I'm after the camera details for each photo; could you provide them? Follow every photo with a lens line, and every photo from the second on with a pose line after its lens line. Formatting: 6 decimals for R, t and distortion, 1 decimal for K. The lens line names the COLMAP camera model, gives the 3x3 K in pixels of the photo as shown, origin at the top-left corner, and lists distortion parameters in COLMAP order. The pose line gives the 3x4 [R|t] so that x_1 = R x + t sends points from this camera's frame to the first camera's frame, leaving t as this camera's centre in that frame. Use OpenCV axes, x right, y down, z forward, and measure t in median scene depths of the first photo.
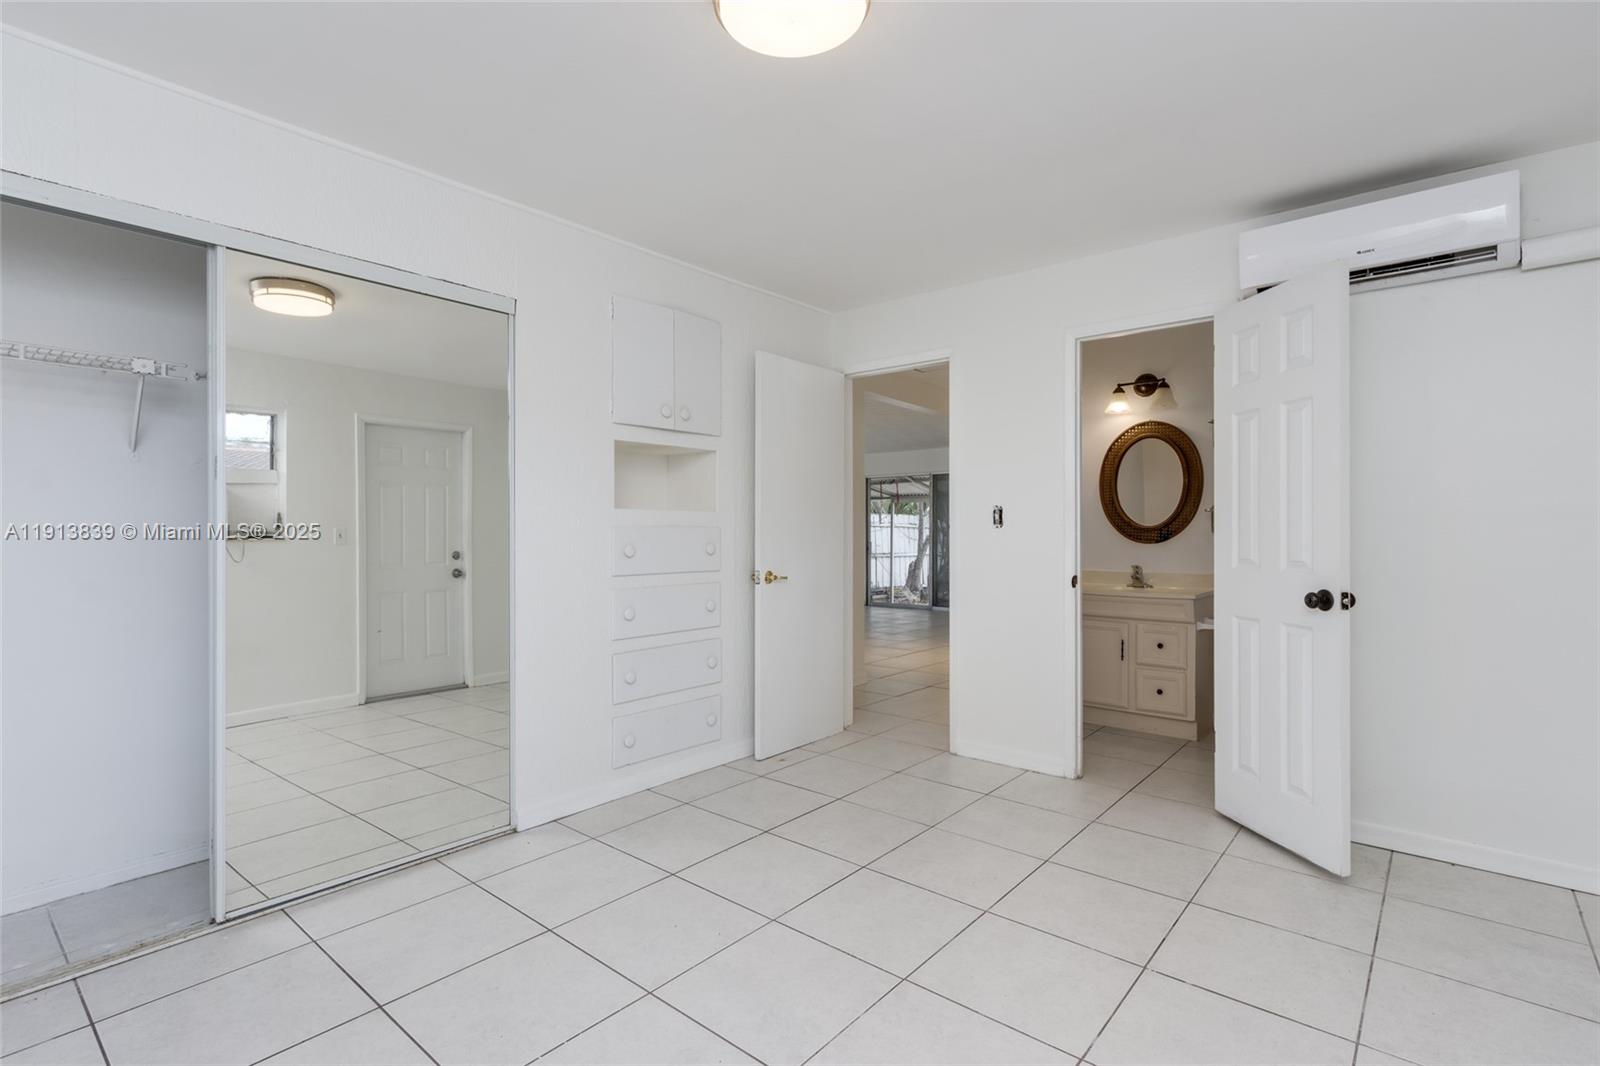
lens RADIAL K [[748.5, 0, 811.1], [0, 748.5, 532.5], [0, 0, 1]] dist [0.004895, -0.000358]
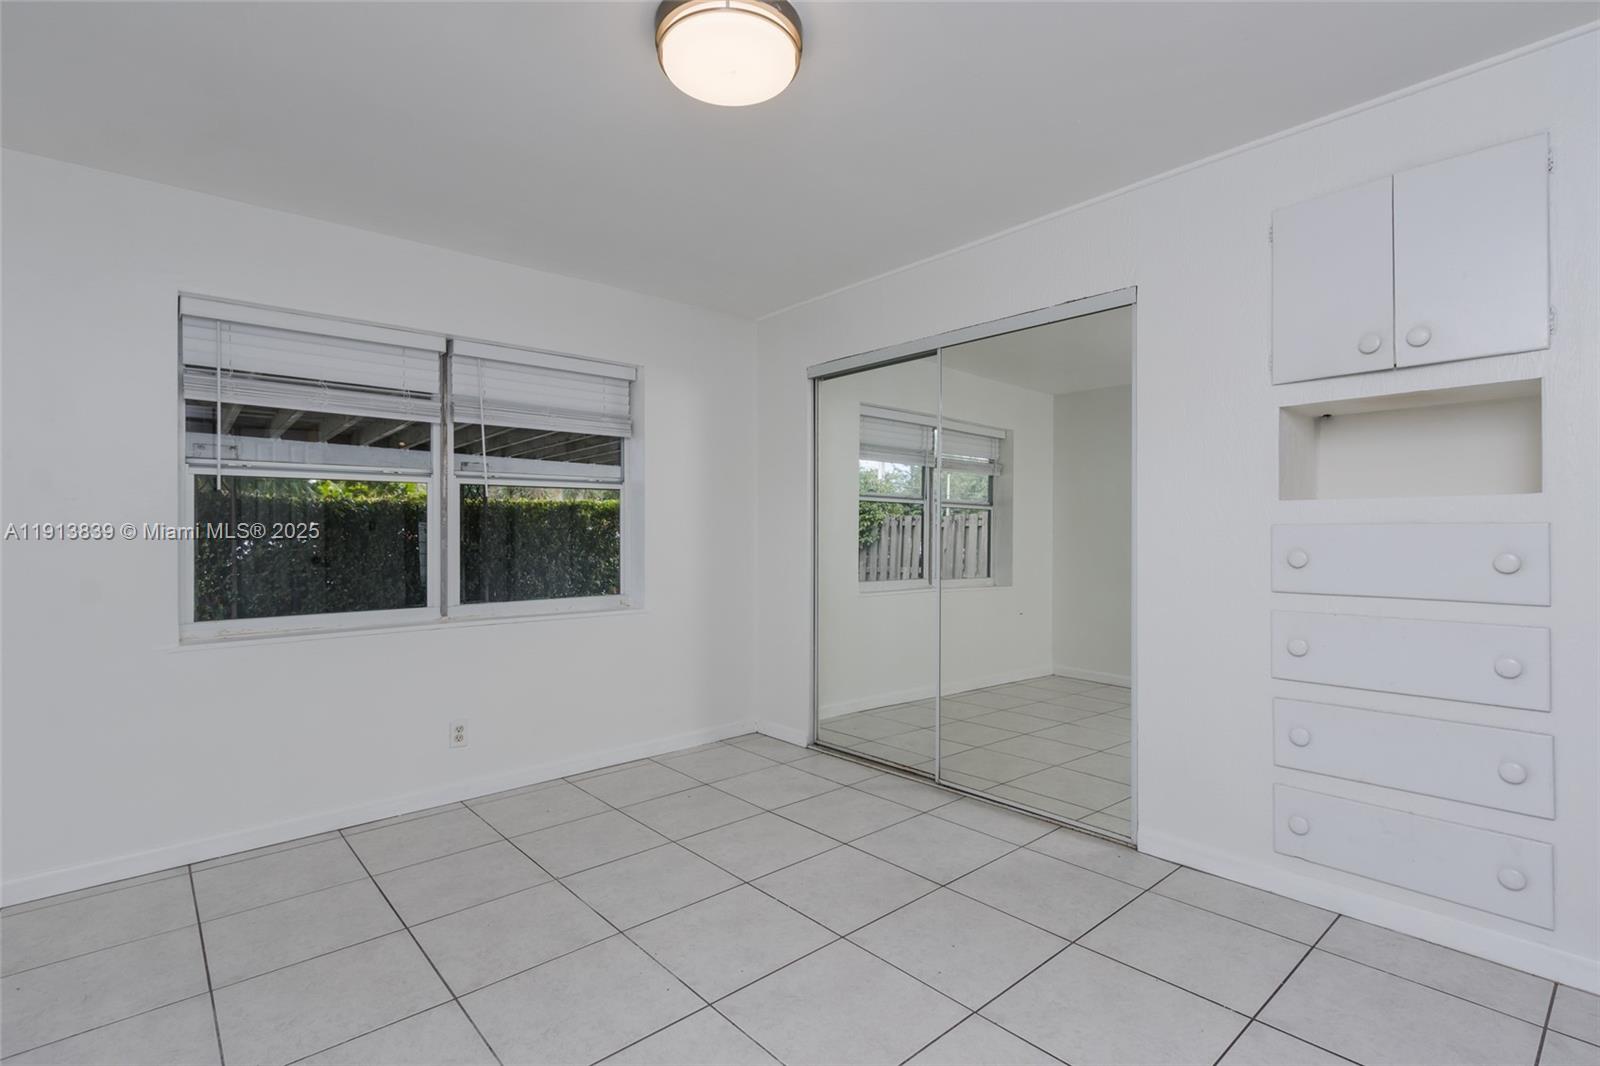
lens RADIAL K [[748.5, 0, 811.1], [0, 748.5, 532.5], [0, 0, 1]] dist [0.004895, -0.000358]
pose [[-0.142722, -0.002015, -0.989761, 0.536229], [0.002723, 0.999993, -0.002429, 0.000701], [0.989759, -0.003042, -0.142716, 0.651027]]
